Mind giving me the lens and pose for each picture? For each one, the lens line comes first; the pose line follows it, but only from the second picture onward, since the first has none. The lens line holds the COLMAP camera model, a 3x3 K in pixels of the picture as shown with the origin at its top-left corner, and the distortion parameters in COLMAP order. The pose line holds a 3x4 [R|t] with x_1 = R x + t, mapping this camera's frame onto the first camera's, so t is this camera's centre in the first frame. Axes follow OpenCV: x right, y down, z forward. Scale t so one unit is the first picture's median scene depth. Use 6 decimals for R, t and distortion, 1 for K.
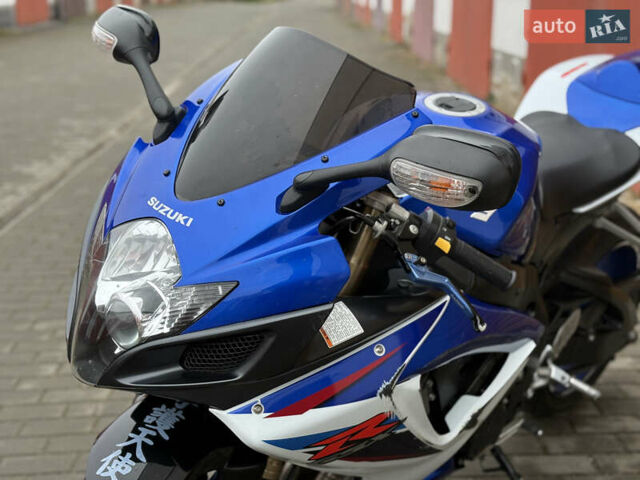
lens RADIAL K [[877.9, 0, 318.9], [0, 877.9, 240.1], [0, 0, 1]] dist [0.127985, 0.000000]
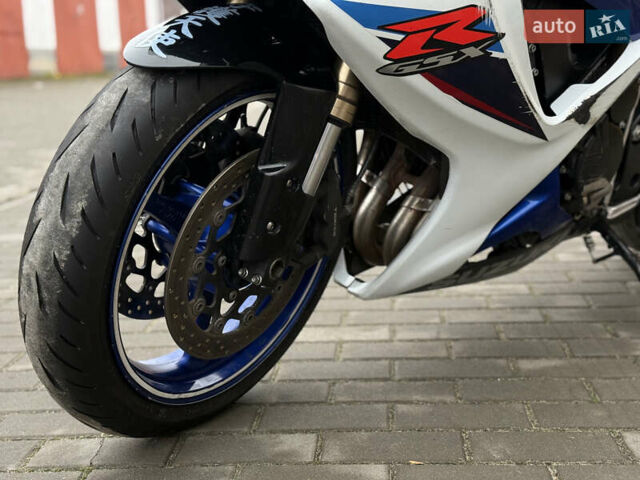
lens RADIAL K [[877.9, 0, 319.6], [0, 877.9, 241.0], [0, 0, 1]] dist [0.127985, 0.000000]
pose [[0.994680, 0.002593, -0.102985, 0.013825], [-0.009351, 0.997828, -0.065200, 0.479521], [0.102592, 0.065816, 0.992544, 0.176338]]
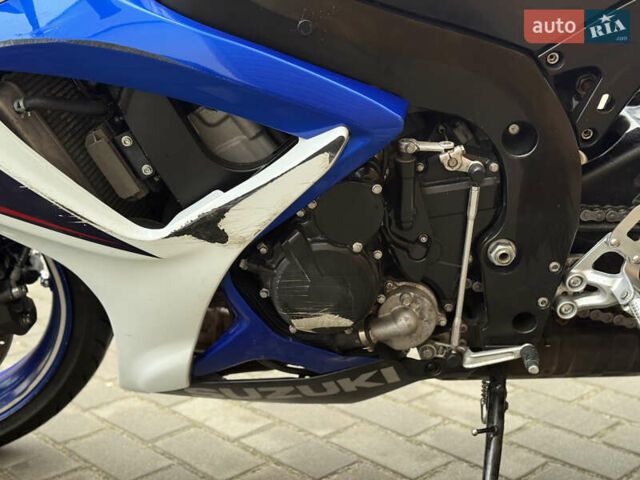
lens RADIAL K [[877.9, 0, 323.2], [0, 877.9, 237.8], [0, 0, 1]] dist [0.127985, 0.000000]
pose [[0.667896, 0.161196, -0.726589, 0.860335], [-0.189707, 0.980889, 0.043230, 0.210023], [0.719671, 0.108966, 0.685711, 0.778653]]
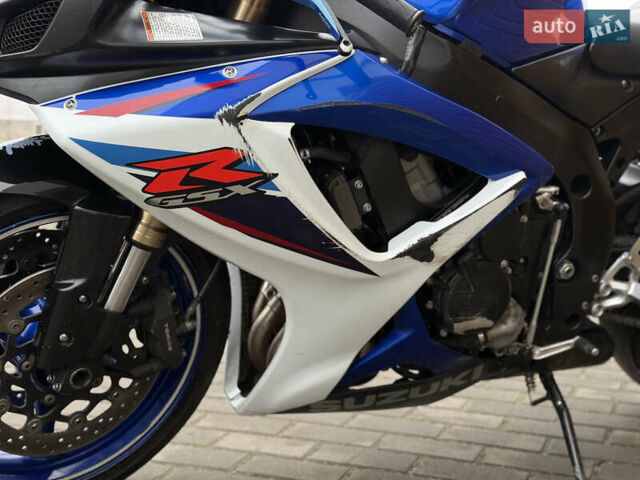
lens RADIAL K [[877.9, 0, 319.7], [0, 877.9, 239.1], [0, 0, 1]] dist [0.127985, 0.000000]
pose [[0.918861, 0.061139, -0.389817, 0.503661], [-0.123898, 0.982663, -0.137926, 0.398595], [0.374626, 0.175032, 0.910505, 0.267257]]
